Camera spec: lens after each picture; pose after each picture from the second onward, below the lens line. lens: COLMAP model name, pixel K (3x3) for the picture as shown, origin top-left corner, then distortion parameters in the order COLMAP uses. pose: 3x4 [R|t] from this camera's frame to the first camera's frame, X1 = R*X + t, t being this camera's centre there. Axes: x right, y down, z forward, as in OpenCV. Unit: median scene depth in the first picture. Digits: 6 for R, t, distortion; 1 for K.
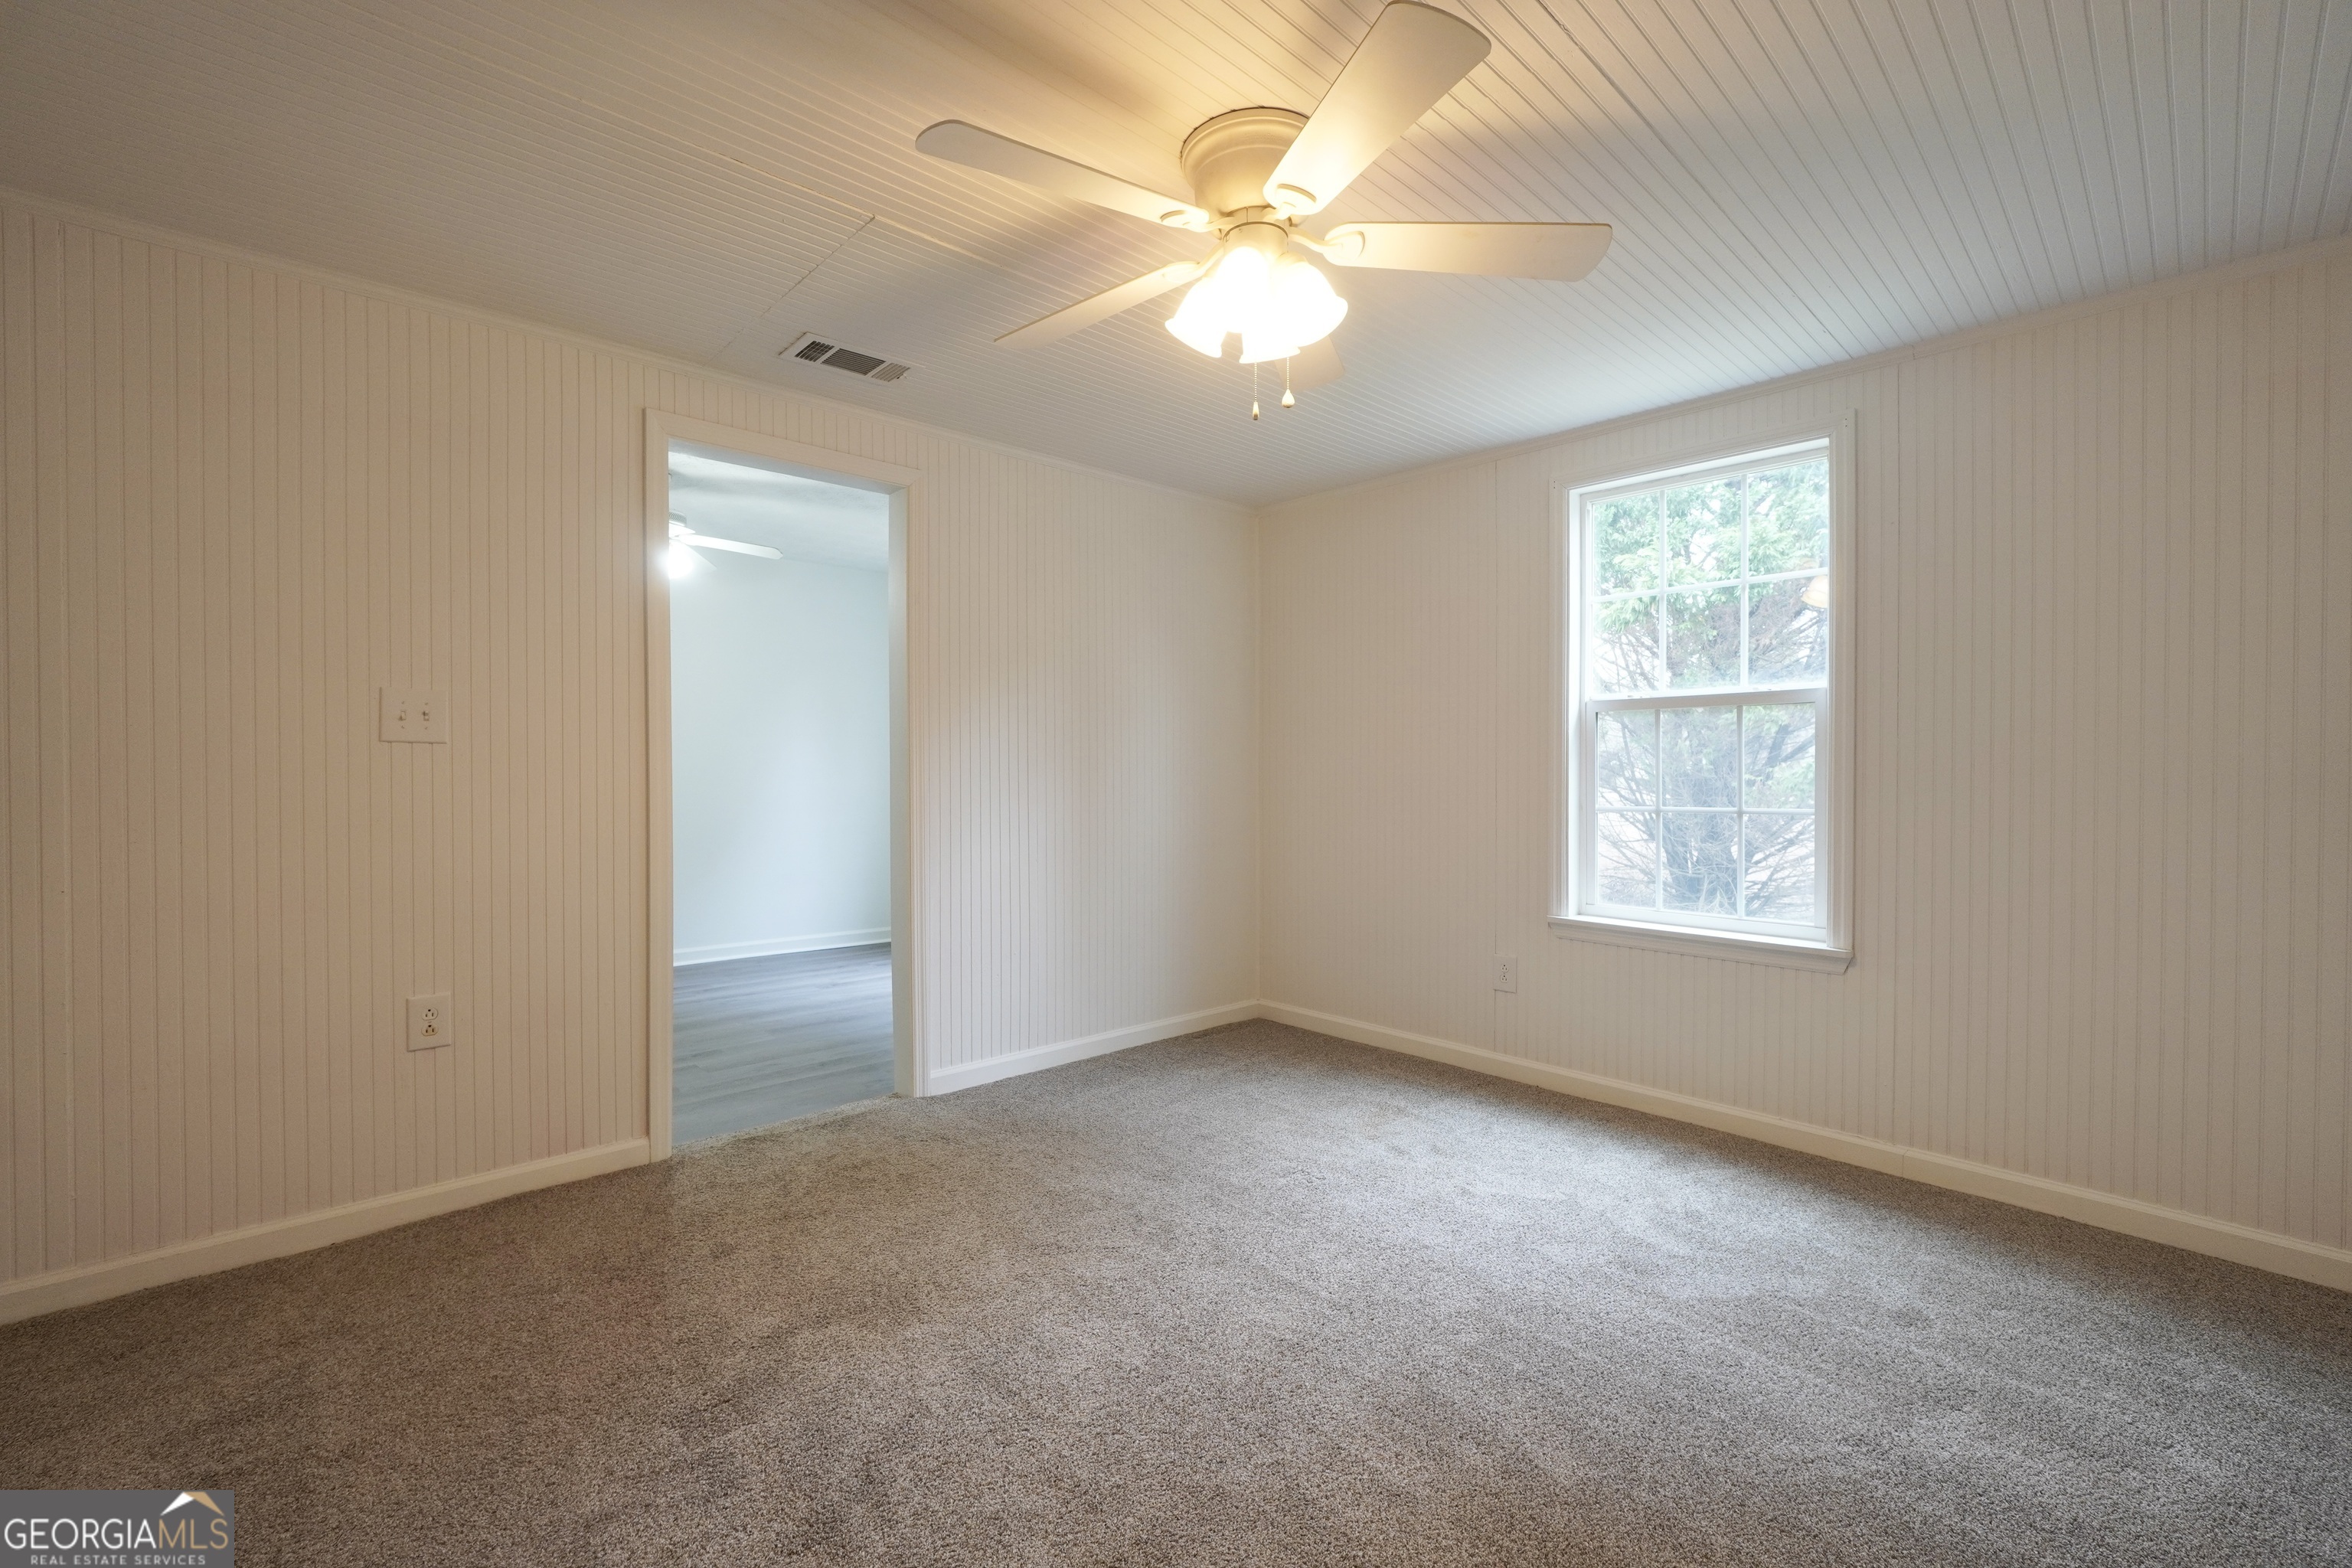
lens RADIAL K [[1029.6, 0, 1164.5], [0, 1029.6, 771.3], [0, 0, 1]] dist [-0.000053, 0.000326]
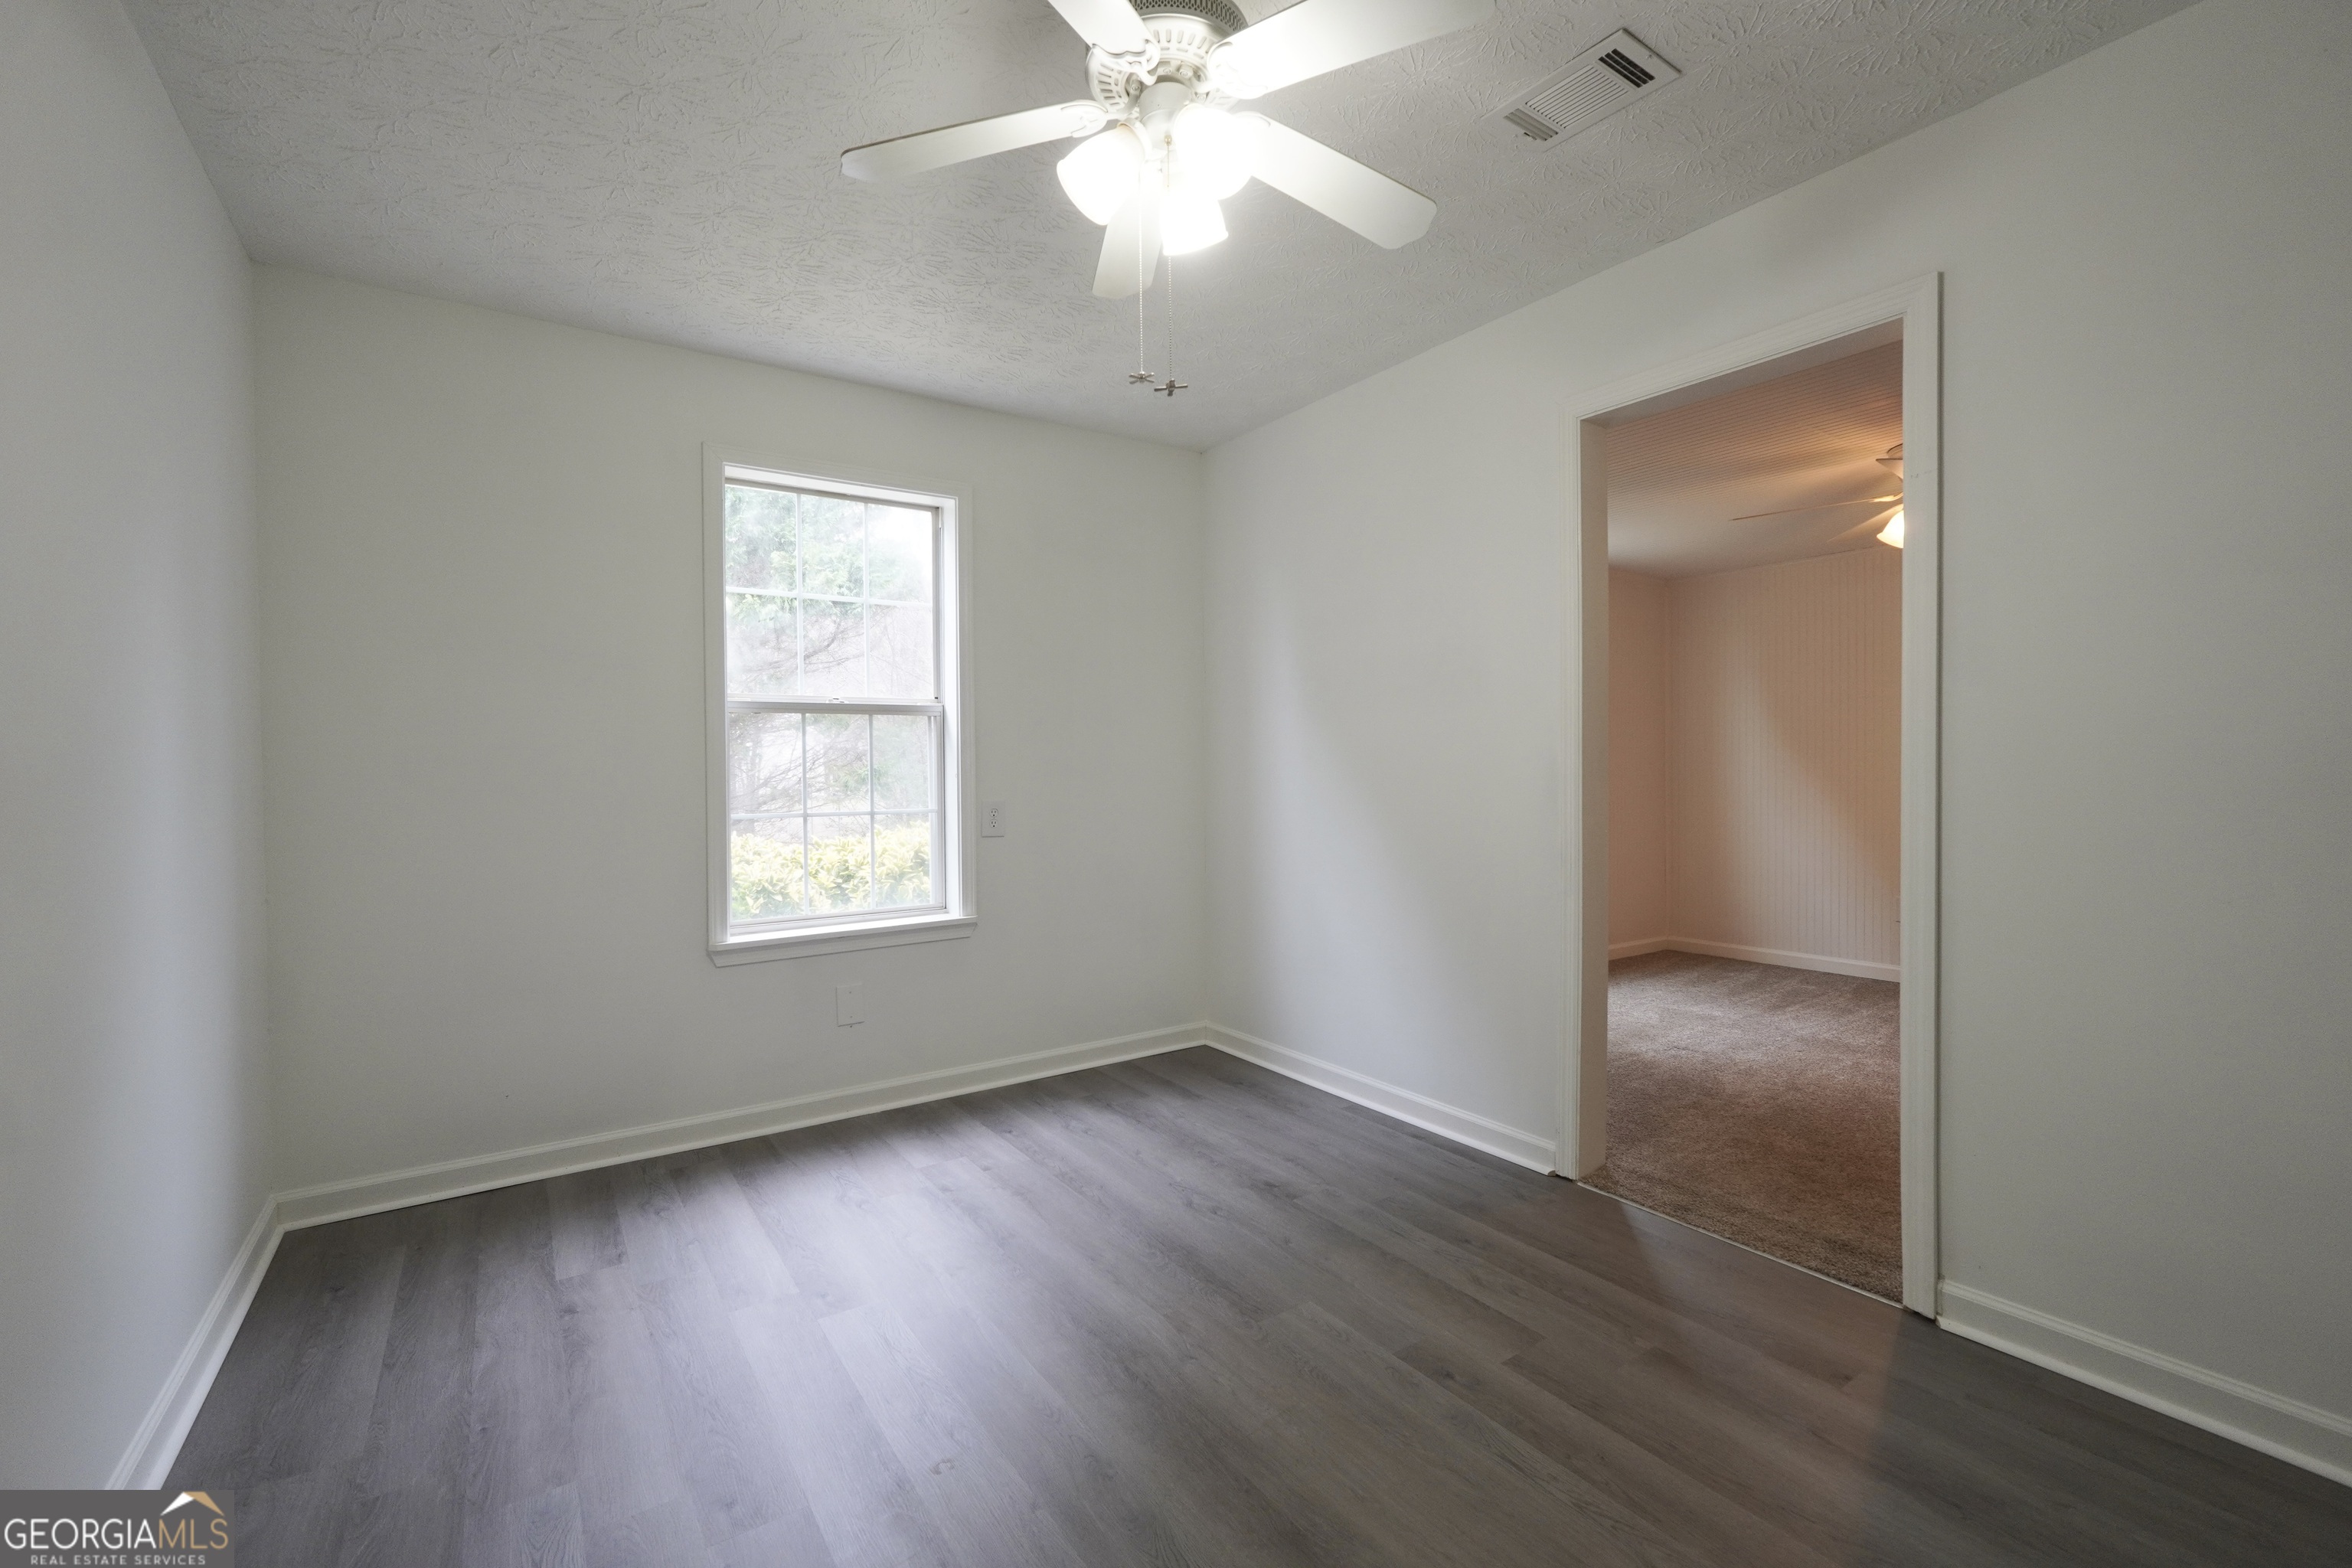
lens RADIAL K [[1029.6, 0, 1164.5], [0, 1029.6, 771.3], [0, 0, 1]] dist [-0.000053, 0.000326]
pose [[0.185160, -0.005318, 0.982694, -0.916953], [0.021723, 0.999763, 0.001317, 0.000955], [-0.982468, 0.021104, 0.185231, 1.008271]]
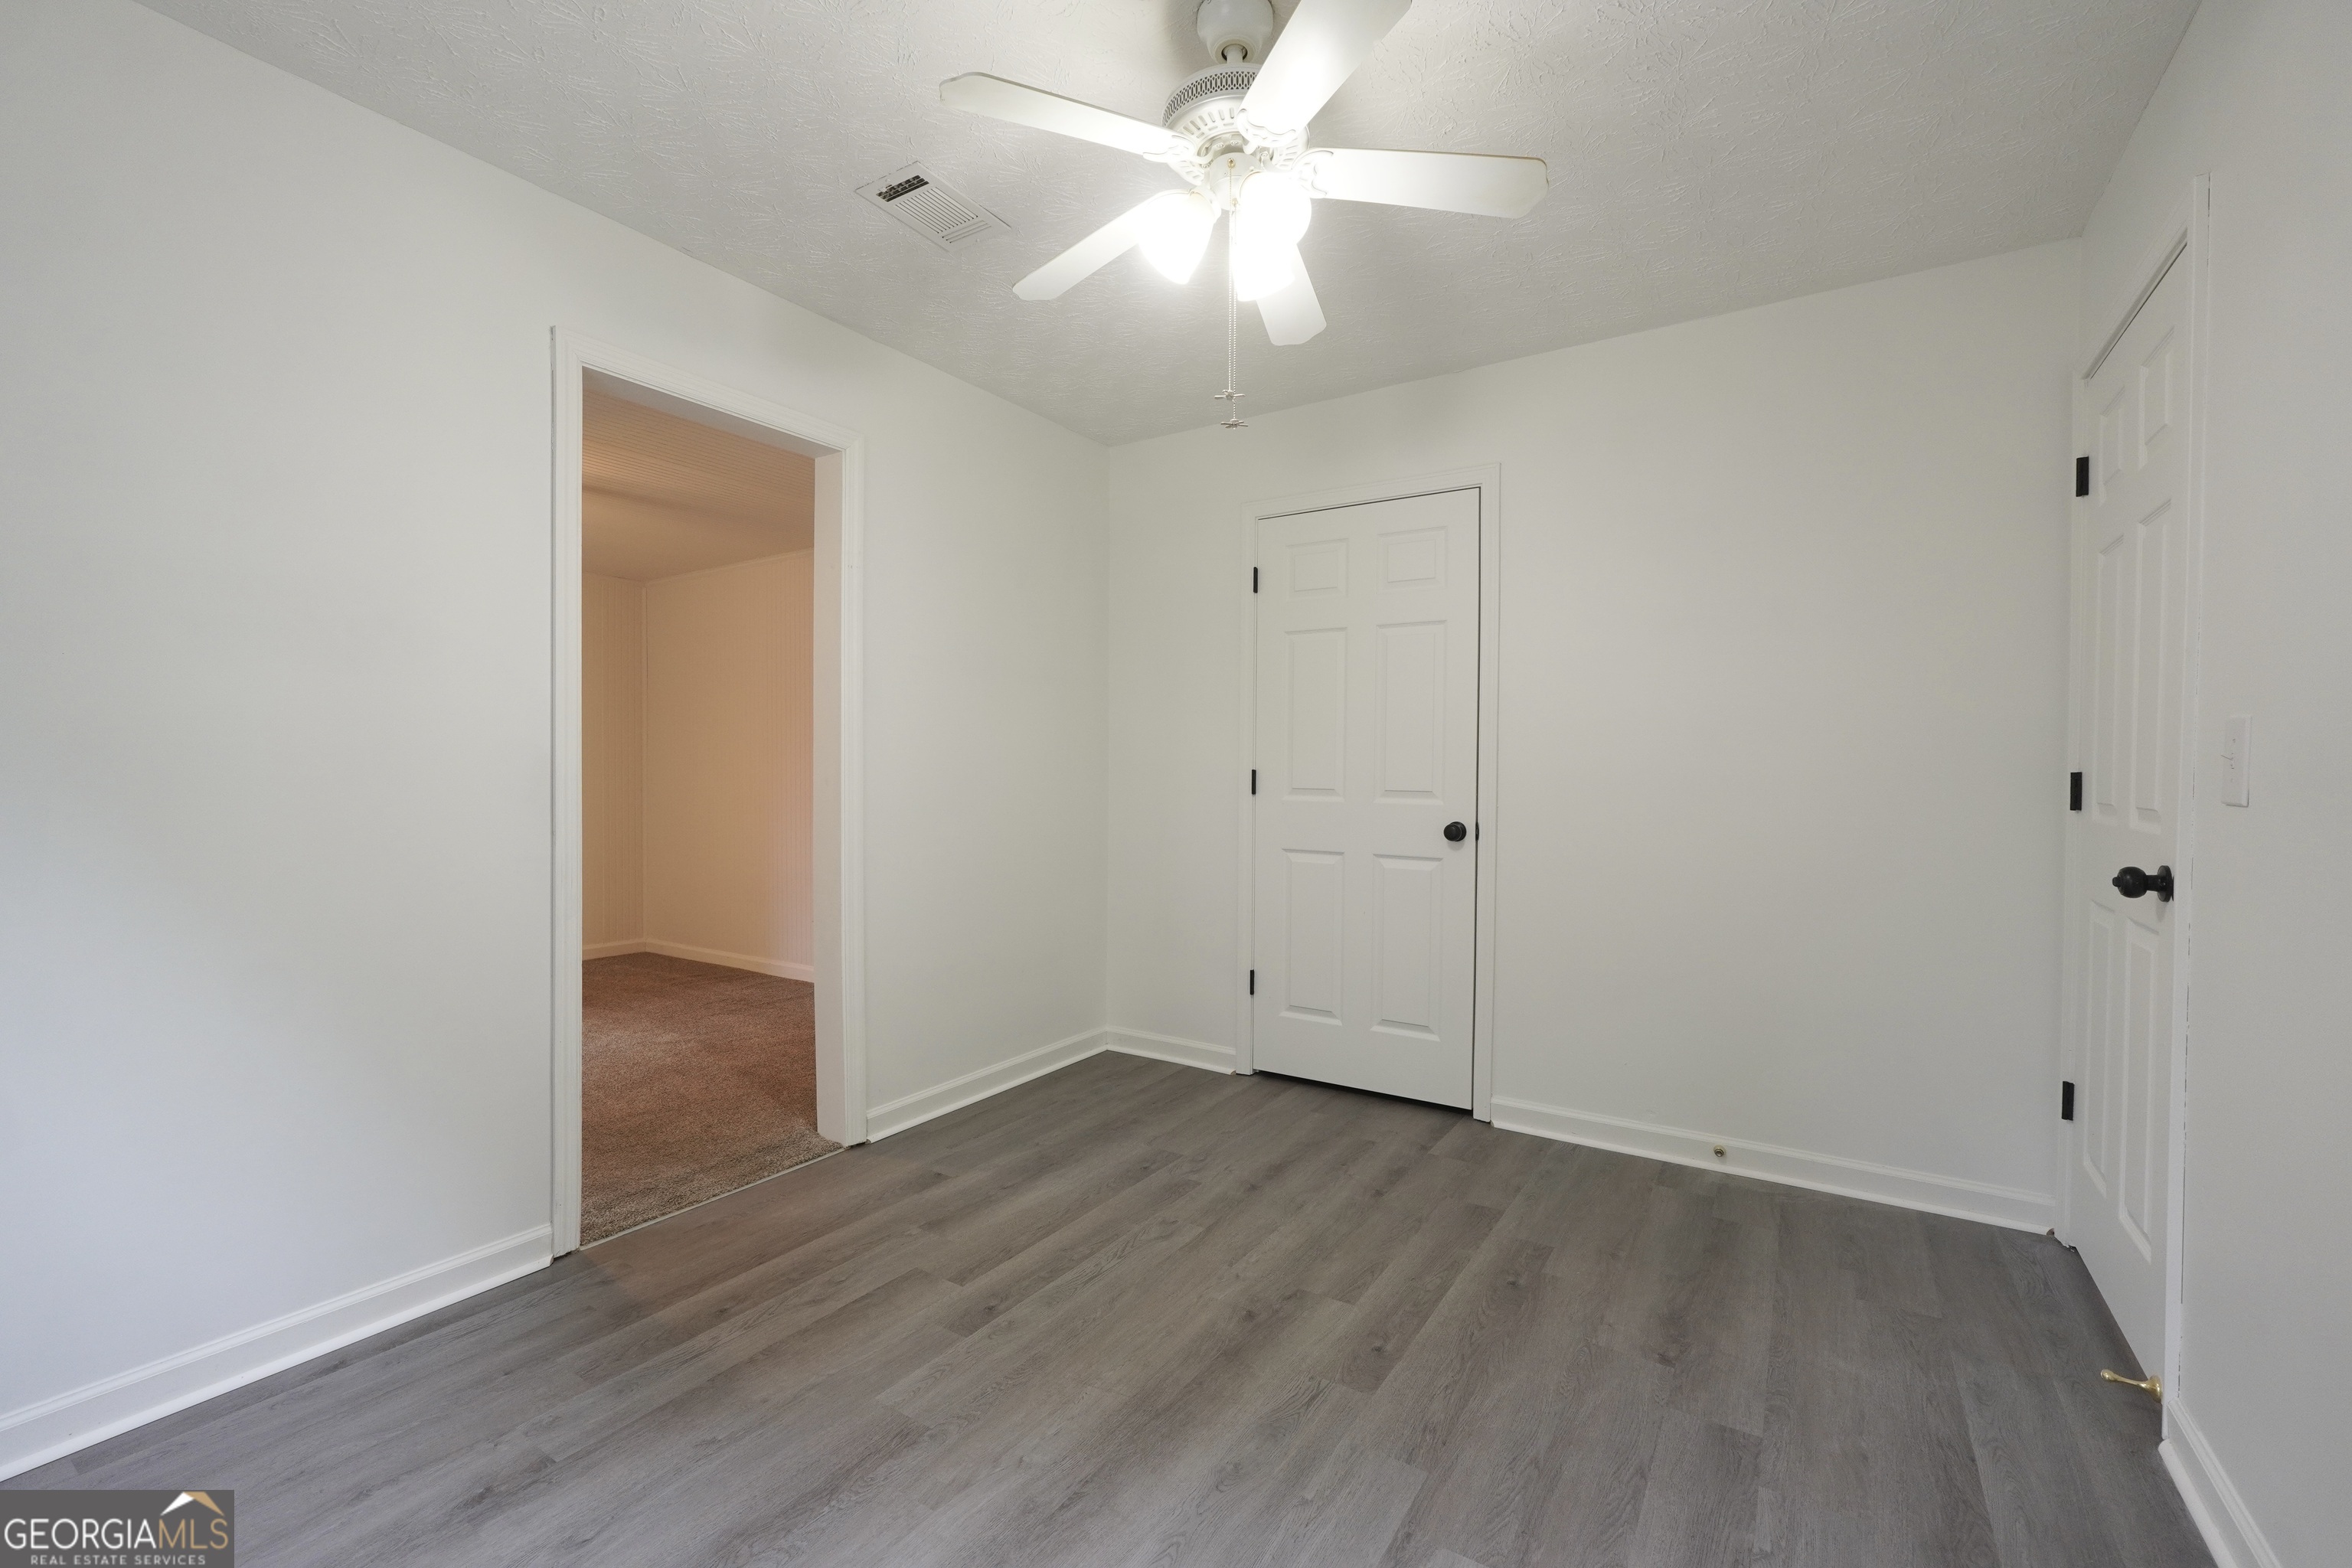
lens RADIAL K [[1029.6, 0, 1164.5], [0, 1029.6, 771.3], [0, 0, 1]] dist [-0.000053, 0.000326]
pose [[-0.971831, -0.004612, -0.235634, -0.407148], [-0.008524, 0.999842, 0.015586, -0.002763], [0.235525, 0.017155, -0.971717, 1.488237]]
